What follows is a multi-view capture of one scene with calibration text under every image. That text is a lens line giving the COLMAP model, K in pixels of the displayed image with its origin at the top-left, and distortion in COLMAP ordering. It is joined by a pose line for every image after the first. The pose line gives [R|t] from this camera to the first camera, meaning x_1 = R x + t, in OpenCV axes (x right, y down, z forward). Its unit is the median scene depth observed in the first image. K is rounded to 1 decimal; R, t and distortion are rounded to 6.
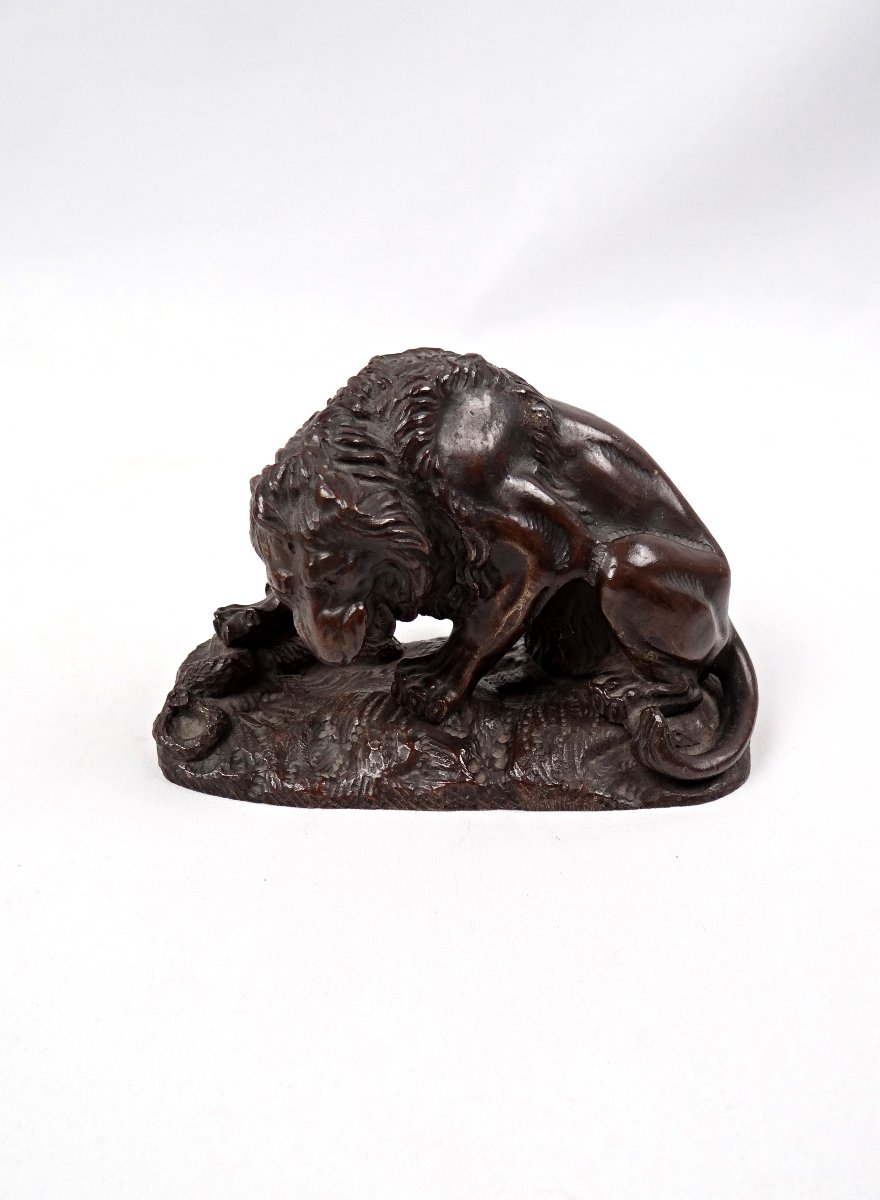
lens RADIAL K [[1022.8, 0, 431.3], [0, 1022.8, 601.6], [0, 0, 1]] dist [0.007715, -0.002995]
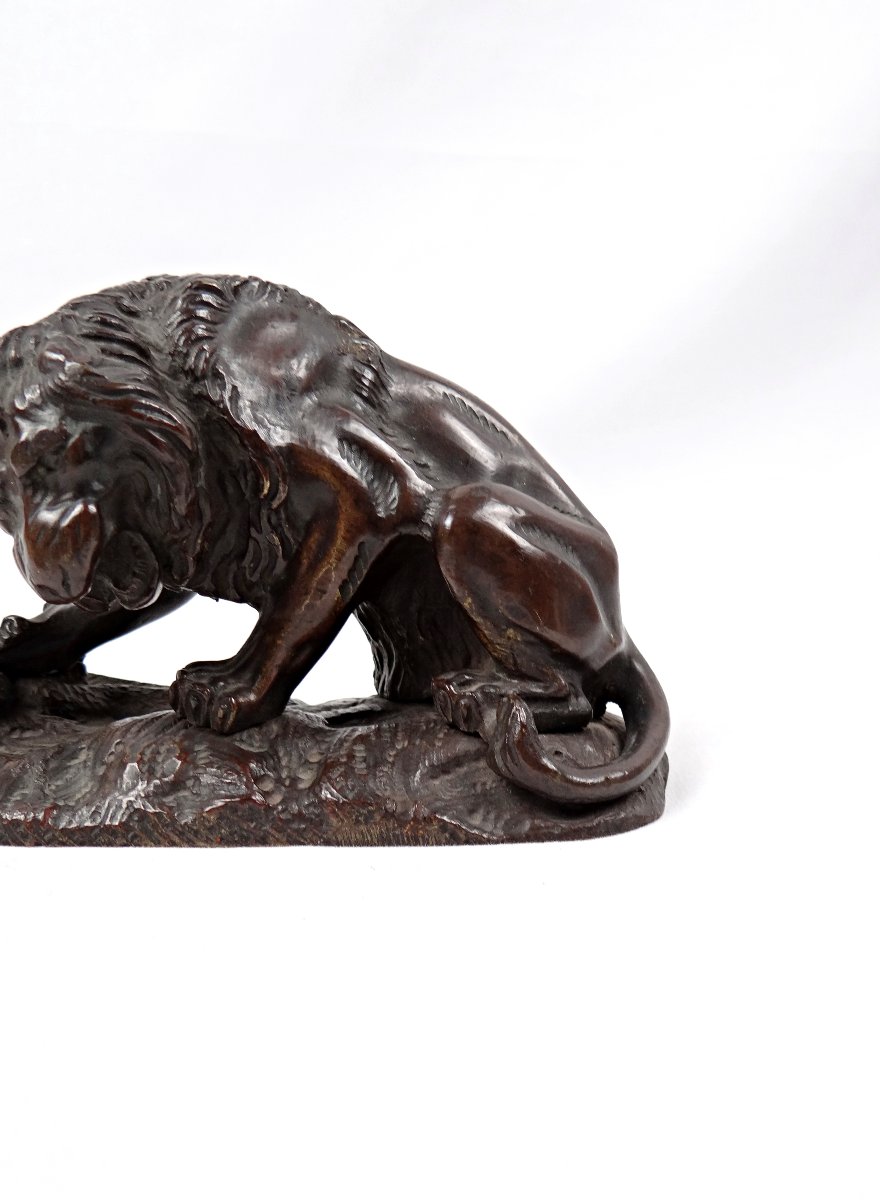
lens RADIAL K [[1022.8, 0, 431.3], [0, 1022.8, 601.6], [0, 0, 1]] dist [0.007715, -0.002995]
pose [[0.999992, -0.003475, -0.002026, 0.156436], [0.002559, 0.938147, -0.346228, 0.285782], [0.003104, 0.346220, 0.938148, 0.285642]]
